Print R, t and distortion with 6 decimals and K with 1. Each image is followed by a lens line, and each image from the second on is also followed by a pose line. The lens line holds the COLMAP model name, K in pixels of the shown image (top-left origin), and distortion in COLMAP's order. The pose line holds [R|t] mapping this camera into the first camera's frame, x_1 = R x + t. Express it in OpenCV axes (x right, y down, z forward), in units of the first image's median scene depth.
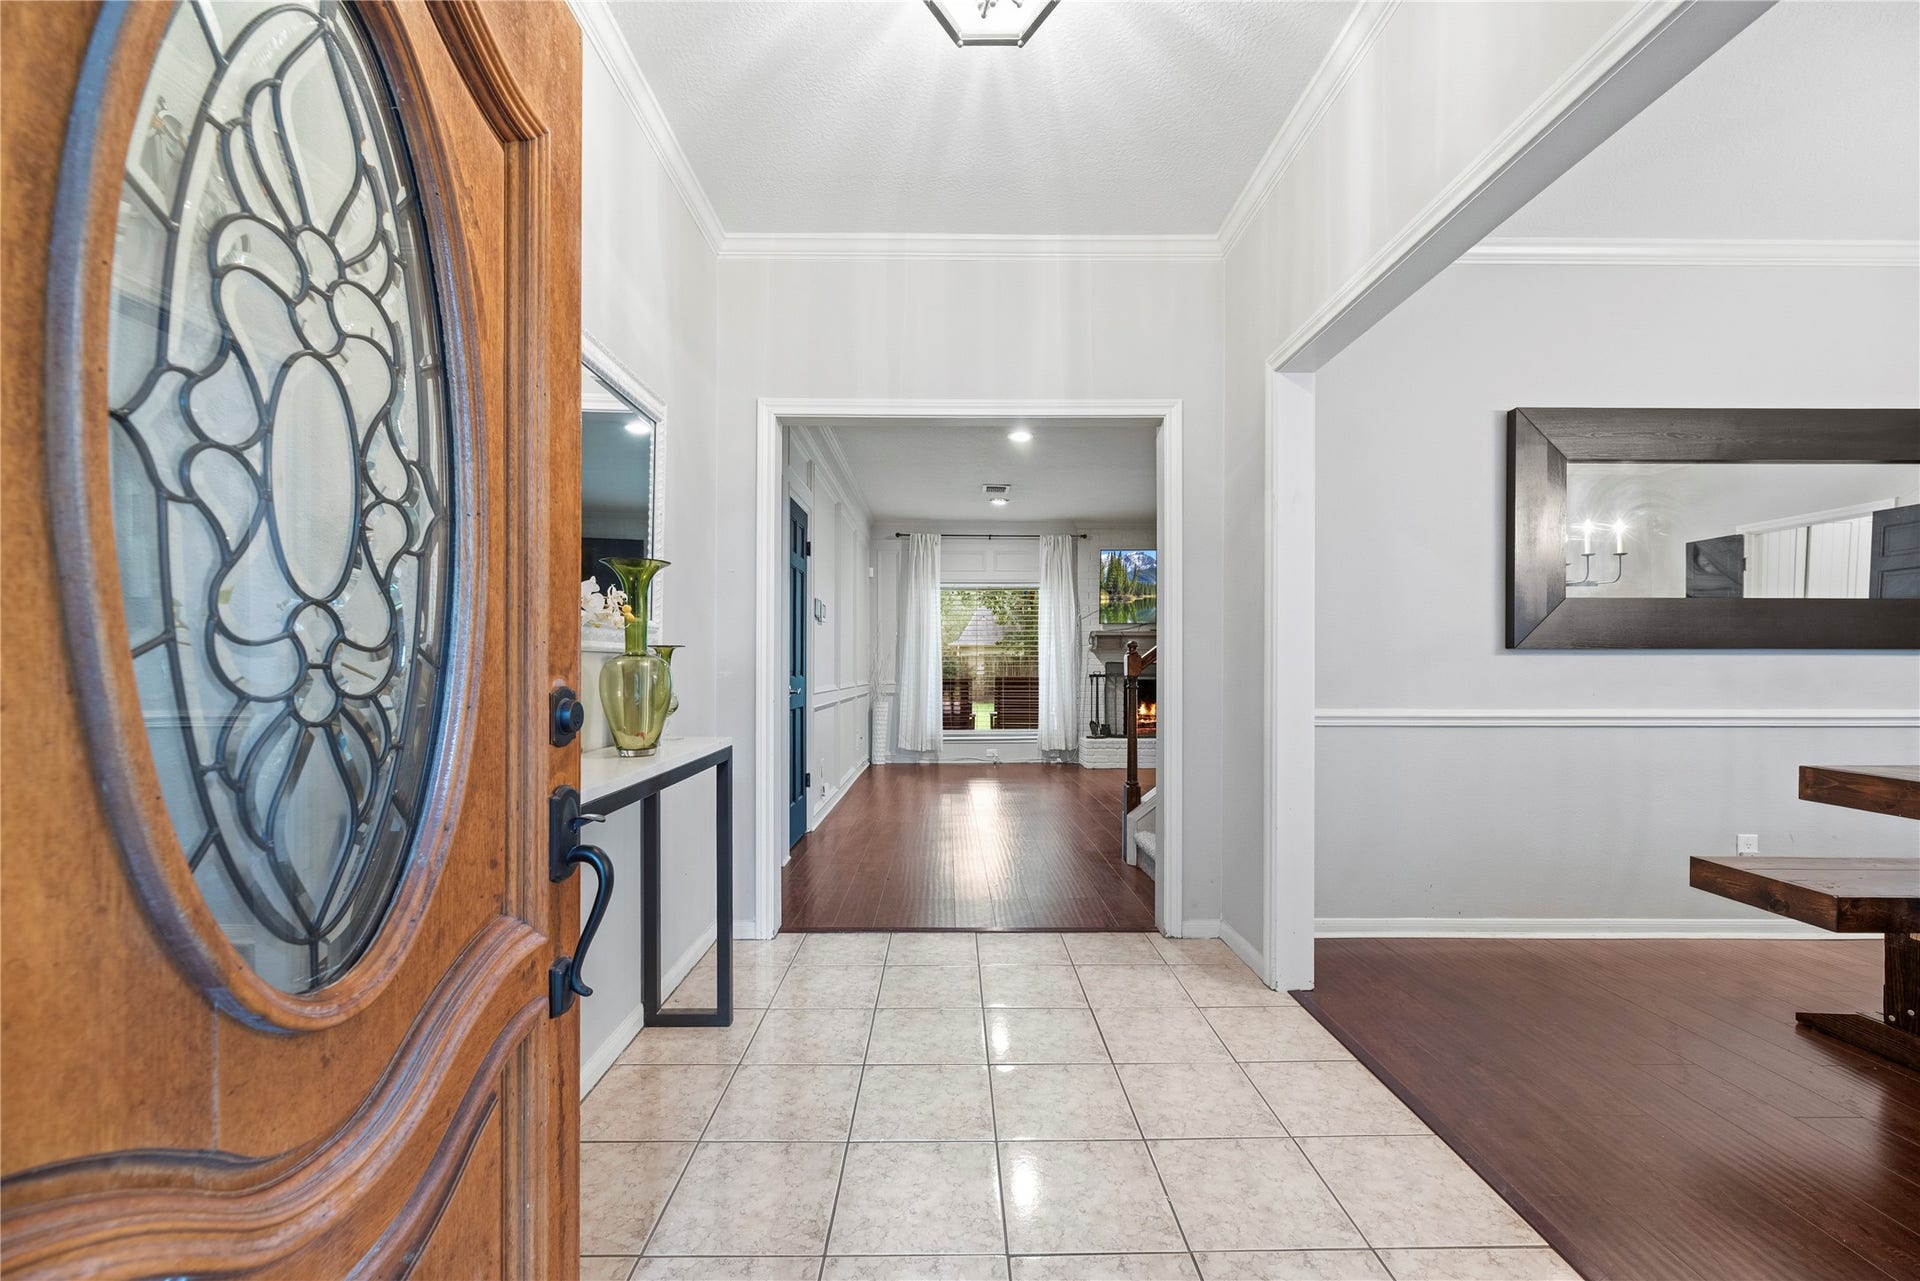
lens RADIAL K [[774.8, 0, 964.1], [0, 774.8, 659.0], [0, 0, 1]] dist [0.001531, -0.000214]
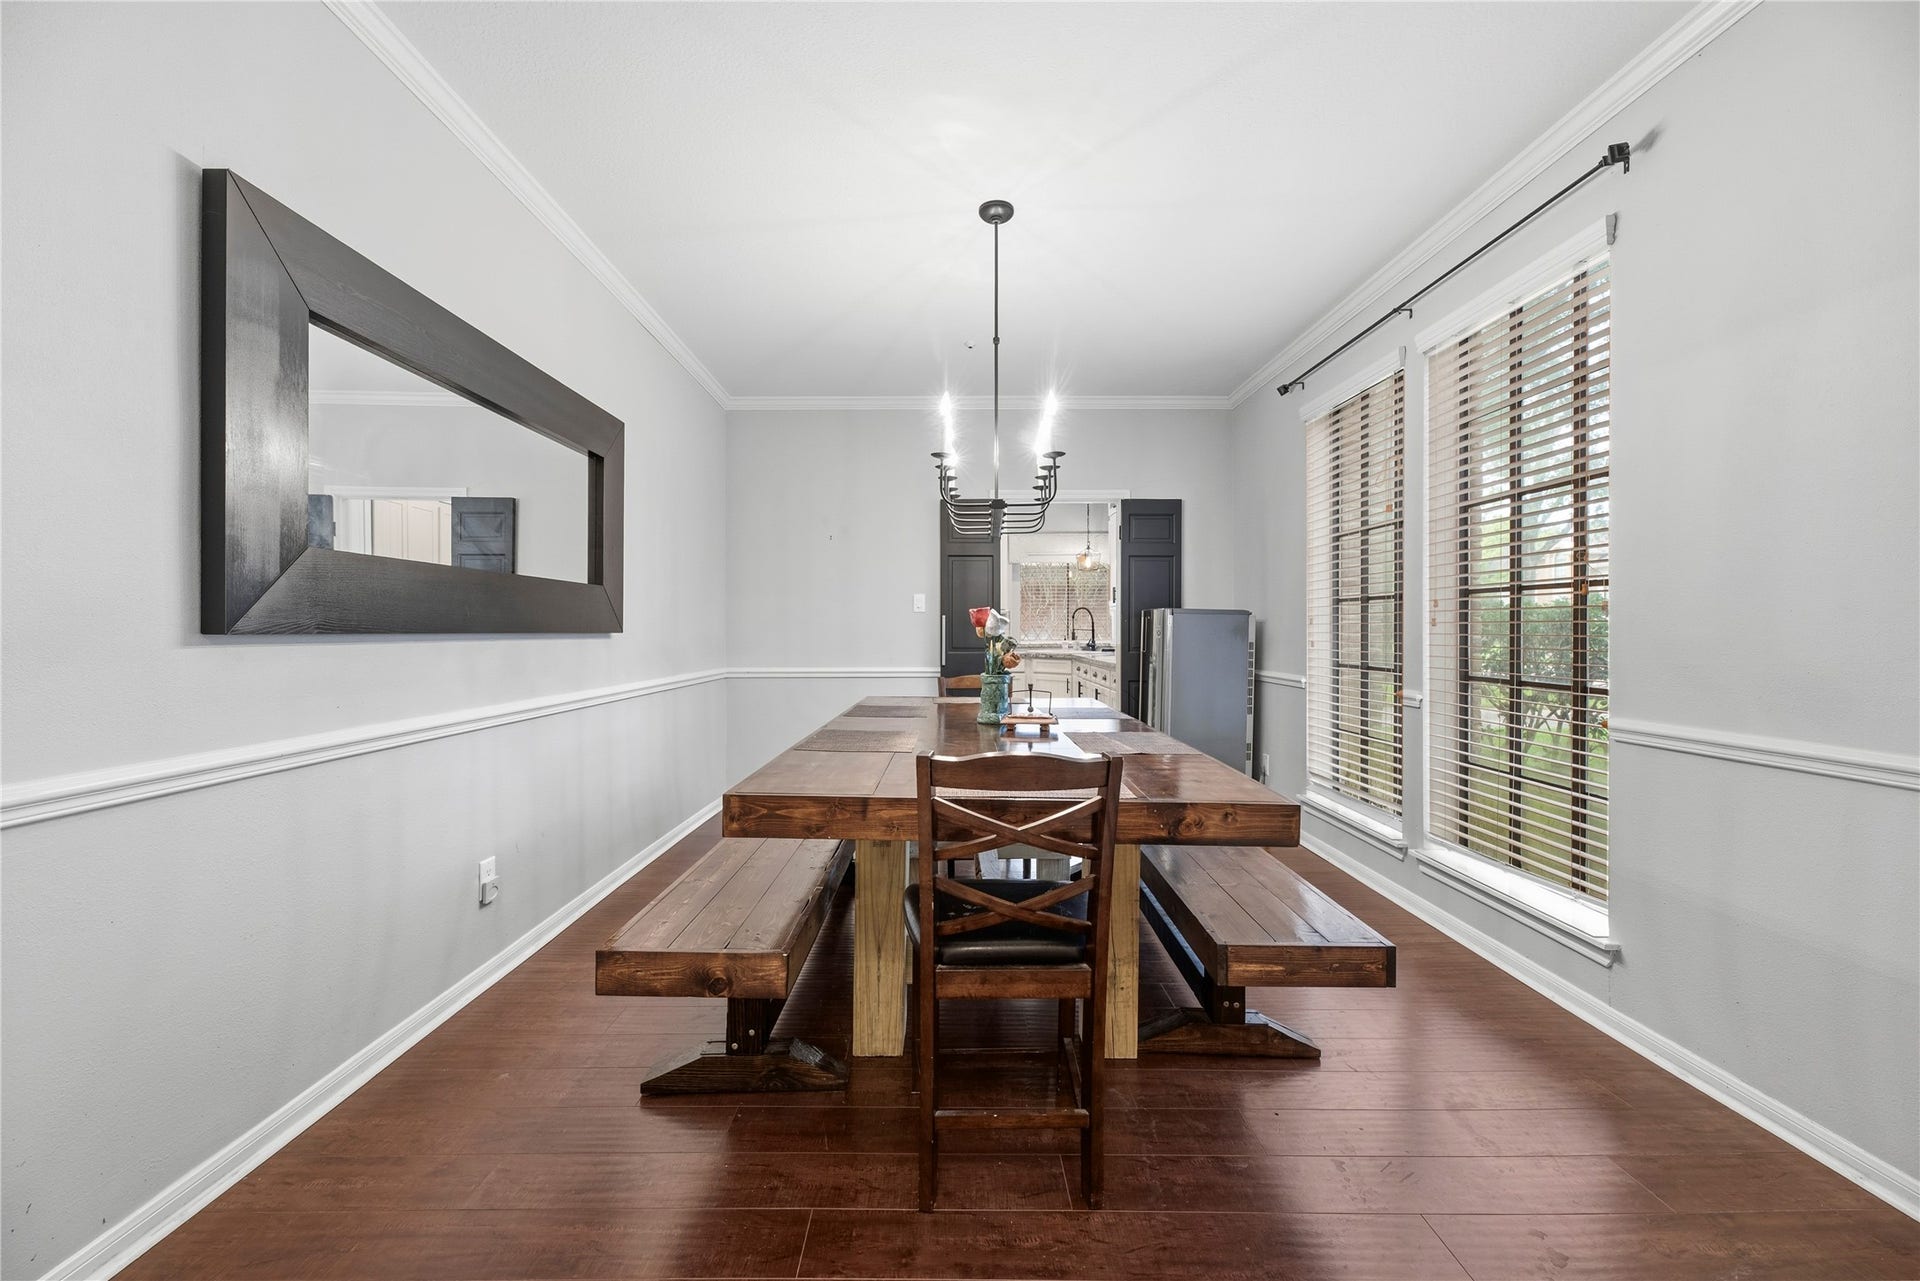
lens RADIAL K [[774.8, 0, 967.8], [0, 774.8, 636.4], [0, 0, 1]] dist [0.001531, -0.000214]
pose [[-0.008854, -0.001592, 0.999960, 0.189181], [-0.014103, 0.999899, 0.001467, -0.019602], [-0.999861, -0.014089, -0.008876, 0.509610]]
